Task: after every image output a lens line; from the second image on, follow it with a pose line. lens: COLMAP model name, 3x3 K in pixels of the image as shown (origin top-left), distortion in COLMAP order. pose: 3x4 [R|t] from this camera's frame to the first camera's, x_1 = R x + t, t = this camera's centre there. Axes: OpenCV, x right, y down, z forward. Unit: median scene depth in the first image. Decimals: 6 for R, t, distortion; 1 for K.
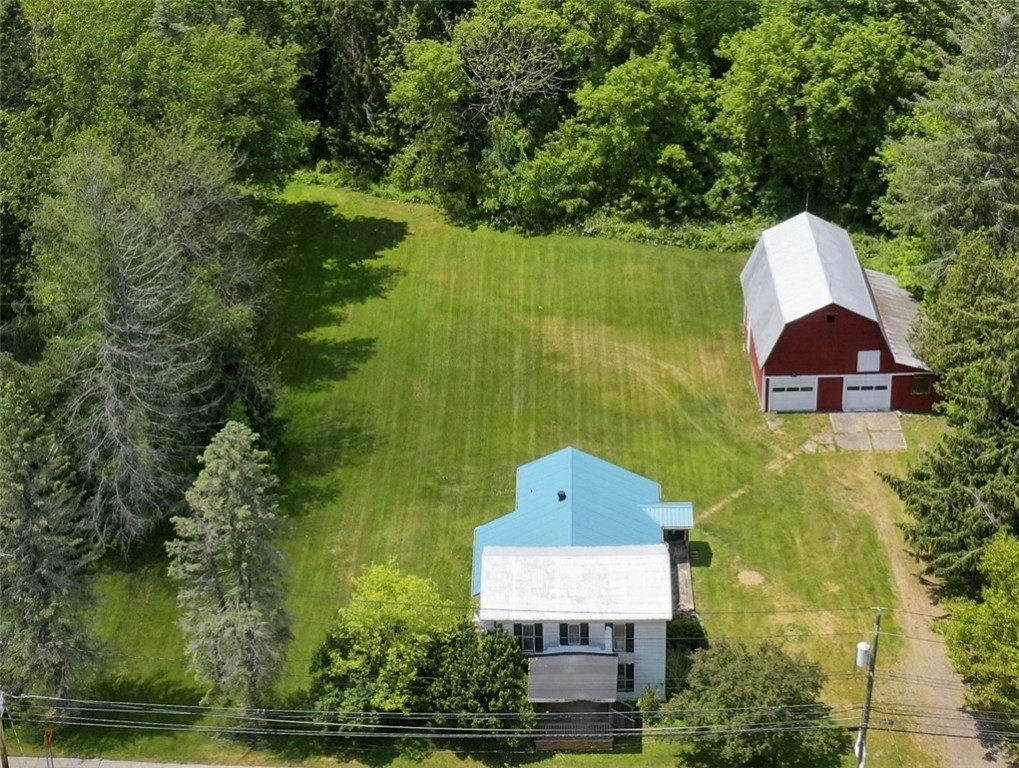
lens RADIAL K [[1941.6, 0, 511.7], [0, 1941.6, 381.9], [0, 0, 1]] dist [0.115384, 0.000000]
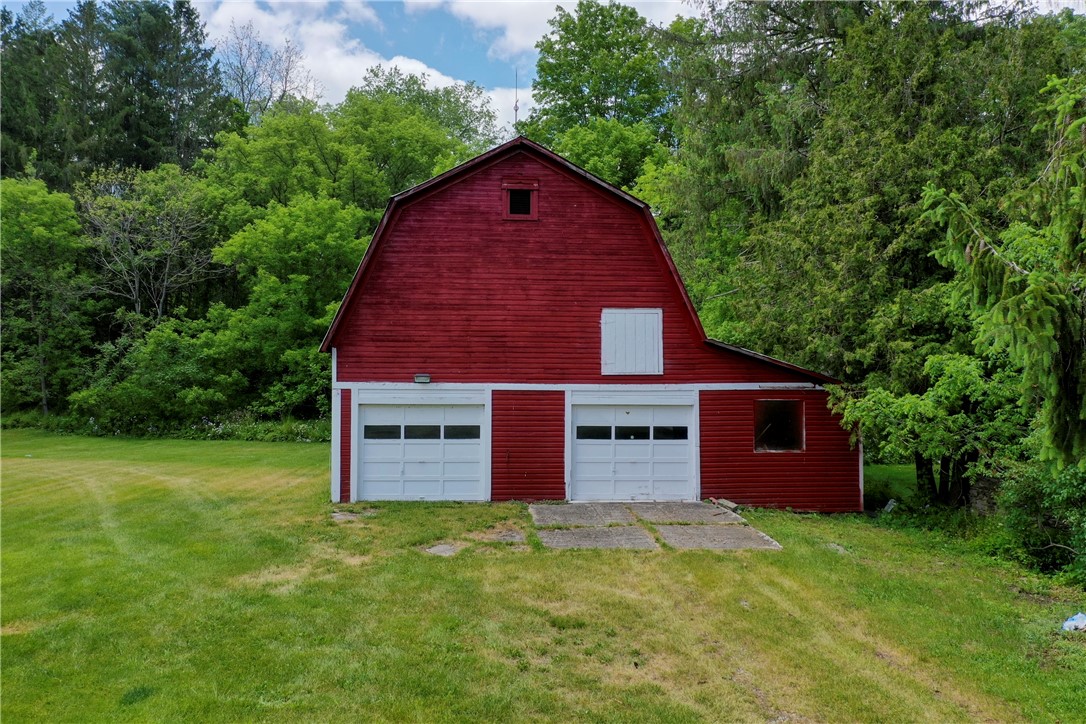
lens RADIAL K [[855.1, 0, 537.9], [0, 855.1, 355.1], [0, 0, 1]] dist [-0.002722, -0.009030]
pose [[0.996460, 0.034981, 0.076442, 0.152560], [0.011495, 0.844075, -0.536103, 0.074136], [-0.083276, 0.535084, 0.840685, 0.861709]]
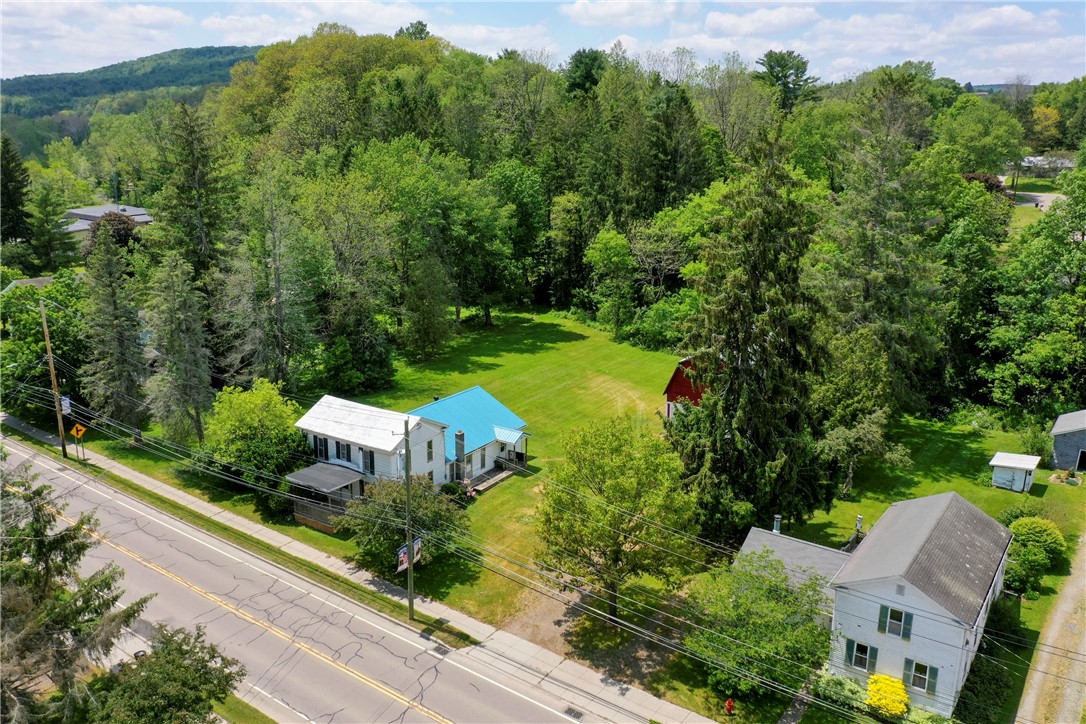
lens RADIAL K [[855.1, 0, 544.3], [0, 855.1, 362.4], [0, 0, 1]] dist [-0.002722, -0.009030]
pose [[0.850923, 0.162524, -0.499516, 0.363864], [-0.285579, 0.941255, -0.180231, 0.110271], [0.440880, 0.296014, 0.847349, 0.409009]]
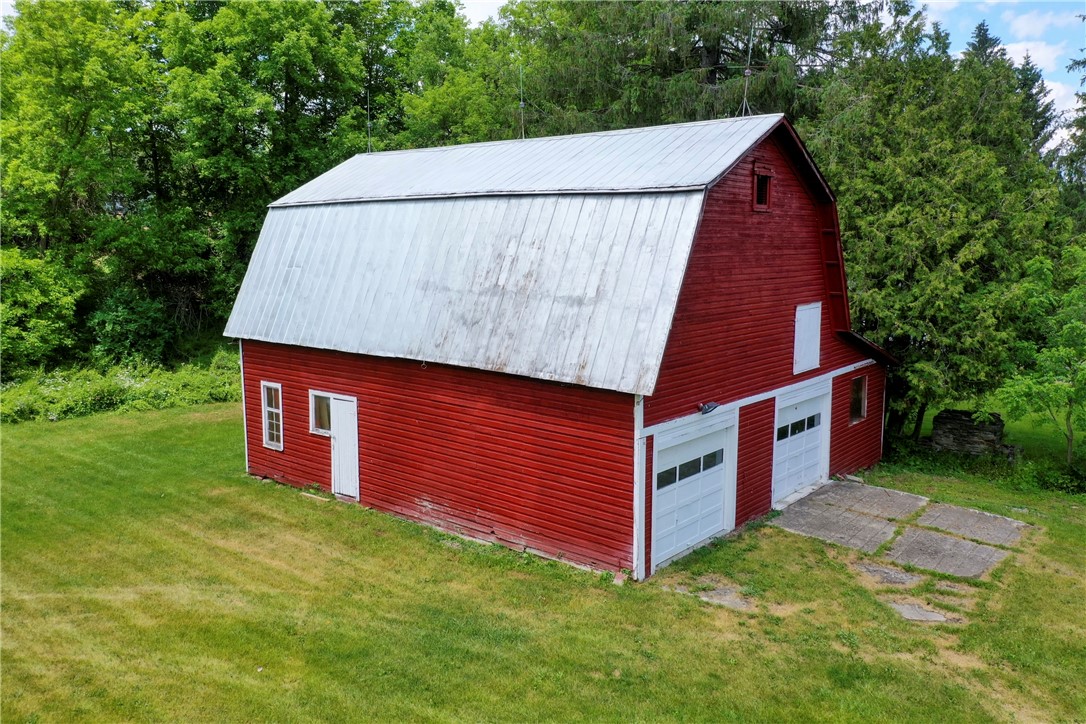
lens RADIAL K [[855.1, 0, 546.4], [0, 855.1, 356.8], [0, 0, 1]] dist [-0.002722, -0.009030]
pose [[0.641300, -0.077233, 0.763393, 0.035136], [0.373131, 0.900747, -0.222325, 0.009061], [-0.670453, 0.427423, 0.606467, 0.929272]]
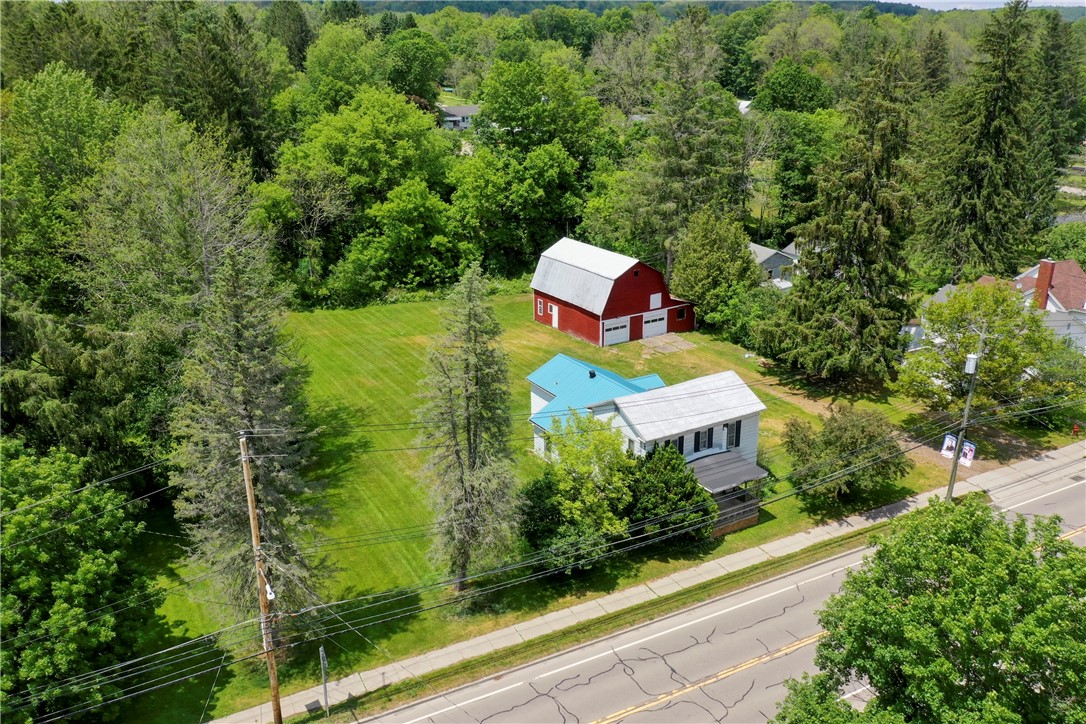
lens RADIAL K [[855.1, 0, 544.0], [0, 855.1, 367.5], [0, 0, 1]] dist [-0.002722, -0.009030]
pose [[0.844220, -0.161174, 0.511191, -0.249047], [0.256372, 0.958970, -0.121038, 0.099468], [-0.470709, 0.233238, 0.850902, 0.465065]]
